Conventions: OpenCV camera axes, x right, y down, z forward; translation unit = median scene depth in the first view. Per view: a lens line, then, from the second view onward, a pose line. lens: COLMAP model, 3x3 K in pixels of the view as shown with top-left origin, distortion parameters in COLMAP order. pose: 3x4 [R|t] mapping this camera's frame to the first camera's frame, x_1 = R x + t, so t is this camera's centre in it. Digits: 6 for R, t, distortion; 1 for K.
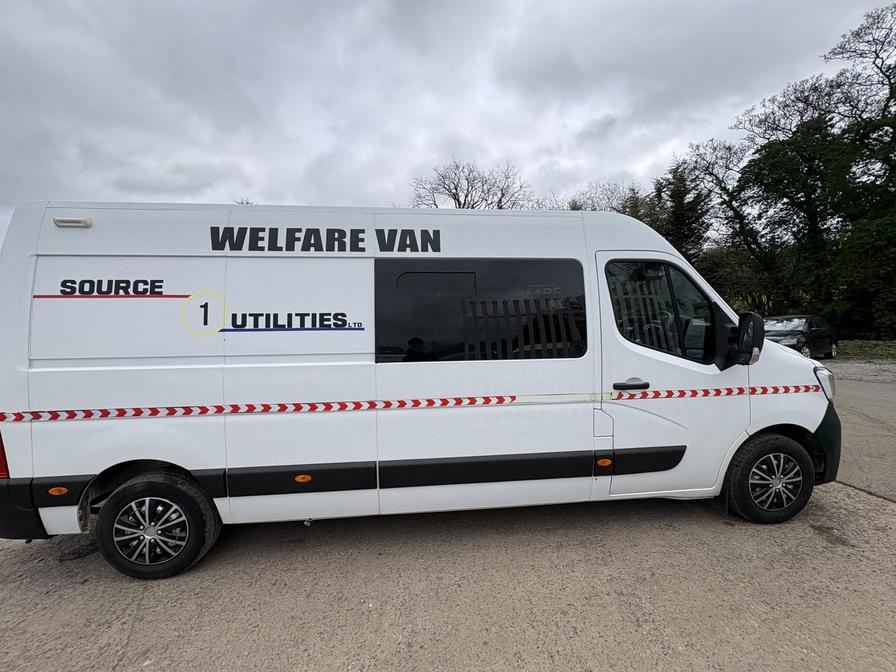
lens RADIAL K [[356.9, 0, 438.7], [0, 356.9, 334.7], [0, 0, 1]] dist [-0.003807, 0.001092]
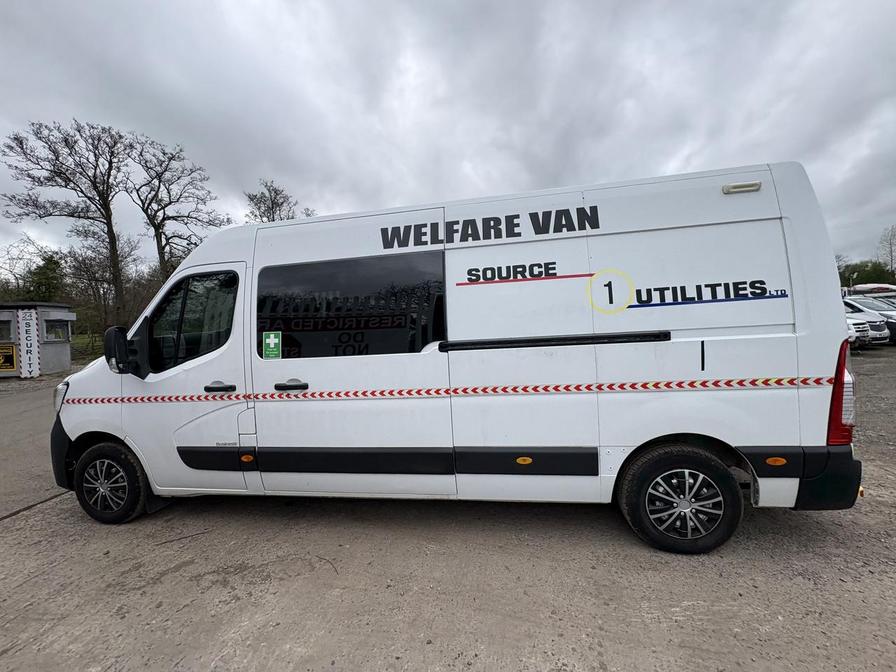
lens RADIAL K [[356.9, 0, 454.5], [0, 356.9, 318.8], [0, 0, 1]] dist [-0.003807, 0.001092]
pose [[0.968313, -0.048192, -0.245046, -0.812051], [0.046536, 0.998838, -0.012549, 0.012140], [0.245366, 0.000748, 0.969430, -0.081446]]
